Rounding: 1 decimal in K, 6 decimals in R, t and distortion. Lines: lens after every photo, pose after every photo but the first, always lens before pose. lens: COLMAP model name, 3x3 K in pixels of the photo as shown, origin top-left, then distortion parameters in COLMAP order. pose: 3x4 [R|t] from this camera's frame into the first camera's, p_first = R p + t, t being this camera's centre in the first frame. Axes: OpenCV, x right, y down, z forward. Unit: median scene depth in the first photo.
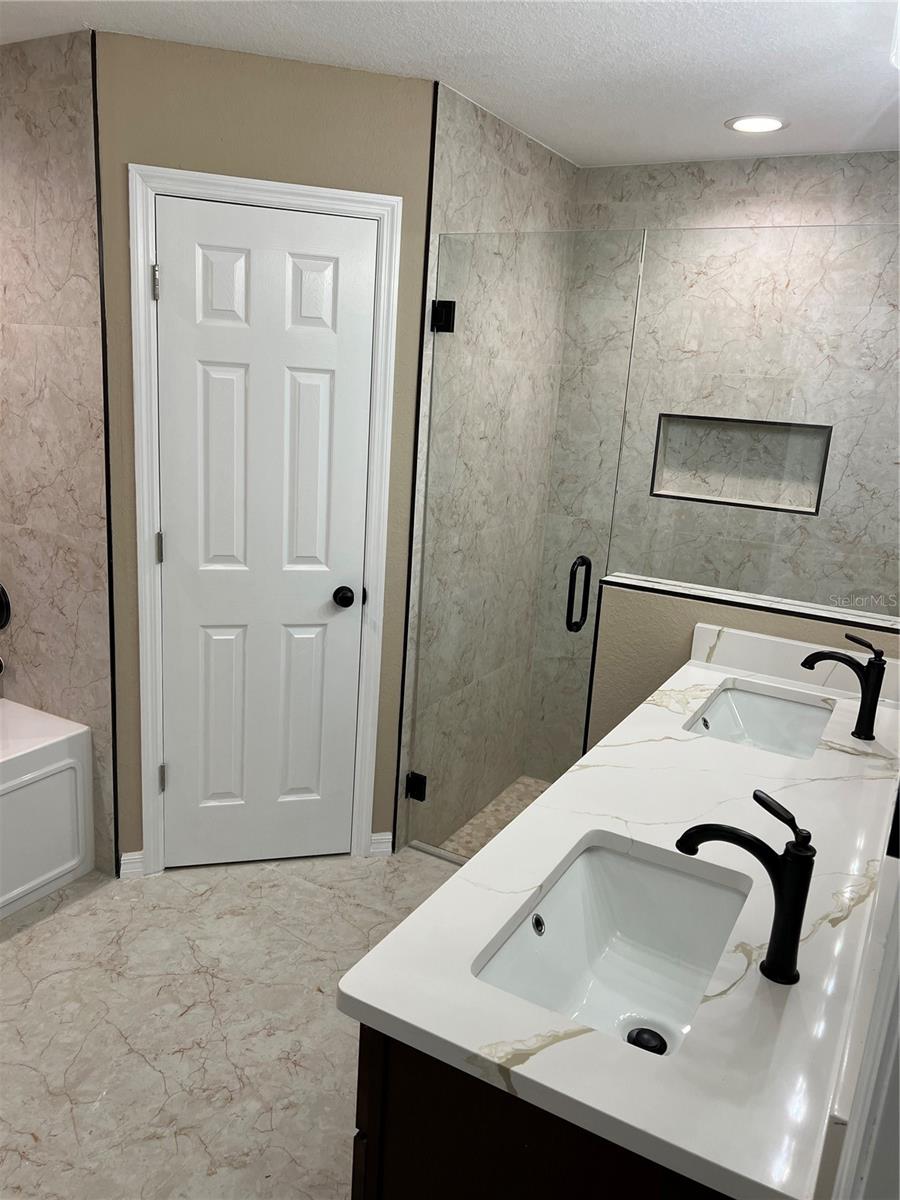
lens RADIAL K [[904.1, 0, 448.5], [0, 904.1, 598.3], [0, 0, 1]] dist [0.054832, -0.061081]
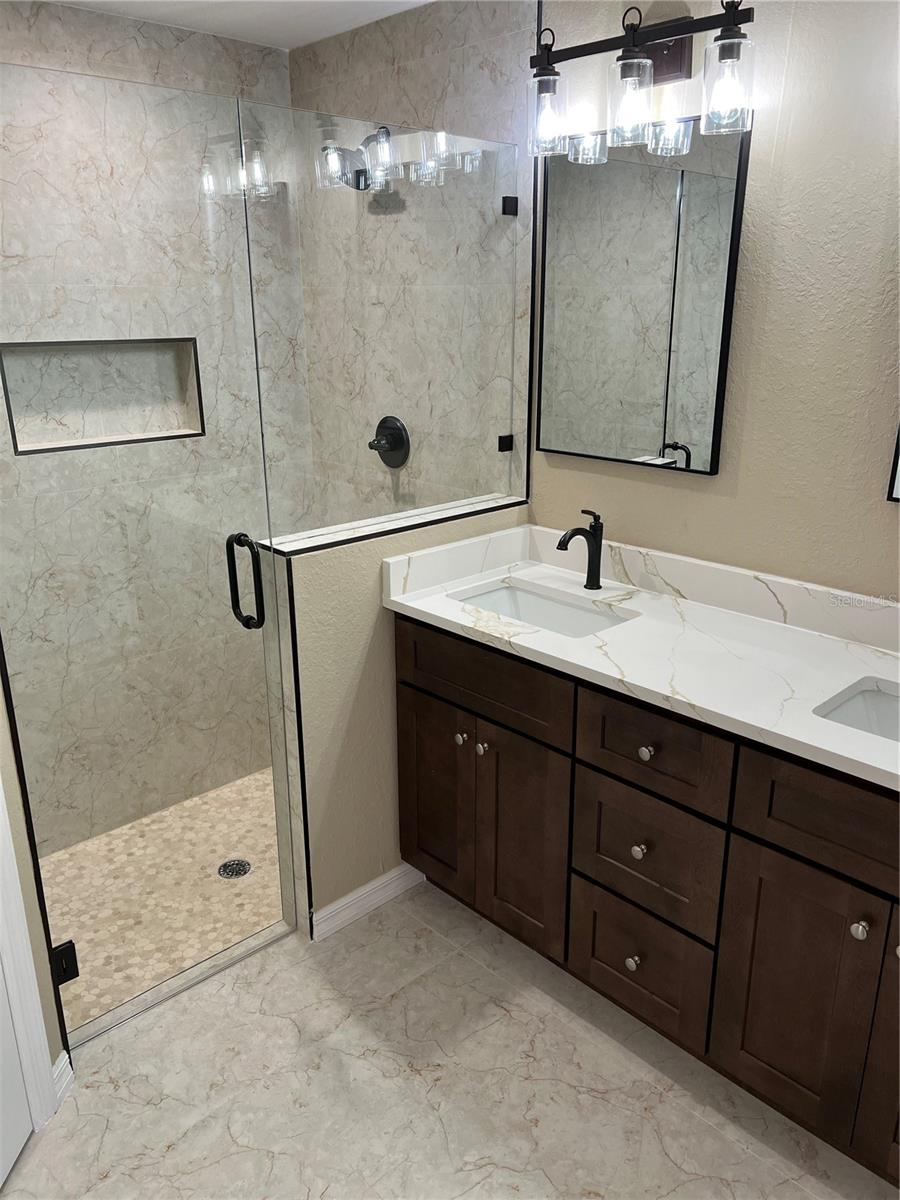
lens RADIAL K [[904.1, 0, 448.8], [0, 904.1, 602.9], [0, 0, 1]] dist [0.054832, -0.061081]
pose [[0.294927, -0.360426, 0.884936, -0.420062], [0.254668, 0.922281, 0.290762, -0.142039], [-0.920957, 0.139611, 0.363794, 0.456557]]
